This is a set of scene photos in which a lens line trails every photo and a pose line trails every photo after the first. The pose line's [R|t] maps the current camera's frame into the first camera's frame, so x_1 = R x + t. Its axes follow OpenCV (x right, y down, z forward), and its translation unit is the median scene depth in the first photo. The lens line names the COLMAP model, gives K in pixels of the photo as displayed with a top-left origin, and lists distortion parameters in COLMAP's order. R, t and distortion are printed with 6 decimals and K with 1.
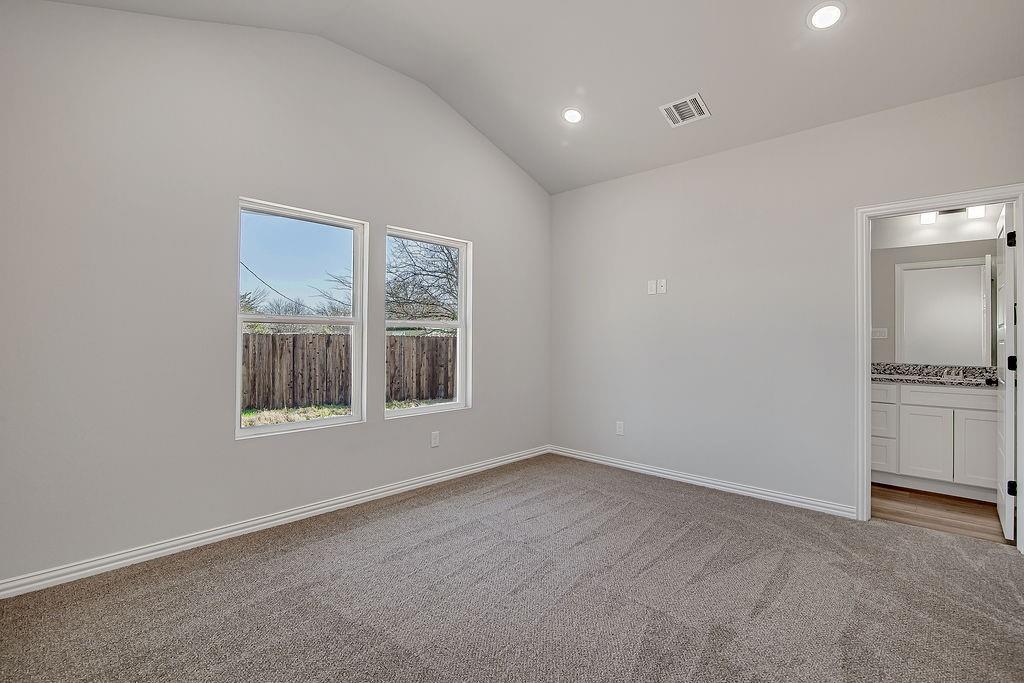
lens RADIAL K [[493.4, 0, 513.9], [0, 493.4, 333.2], [0, 0, 1]] dist [-0.011874, 0.000440]
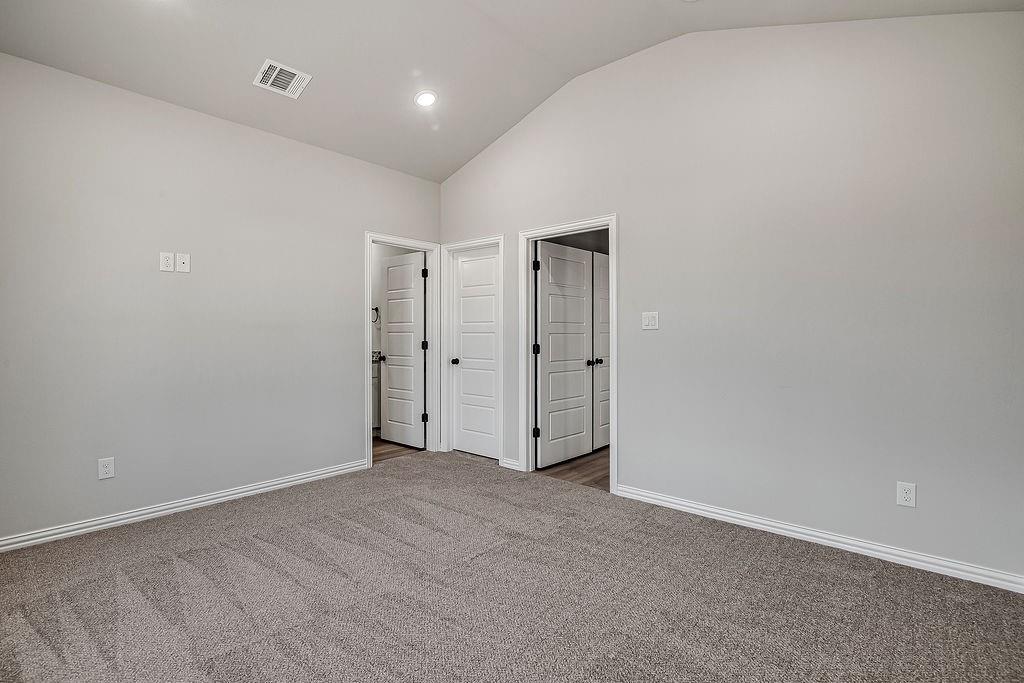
lens RADIAL K [[493.4, 0, 513.9], [0, 493.4, 333.2], [0, 0, 1]] dist [-0.011874, 0.000440]
pose [[-0.072691, -0.004551, 0.997344, -0.650877], [-0.013481, 0.999903, 0.003581, 0.005698], [-0.997263, -0.013185, -0.072745, 0.703004]]
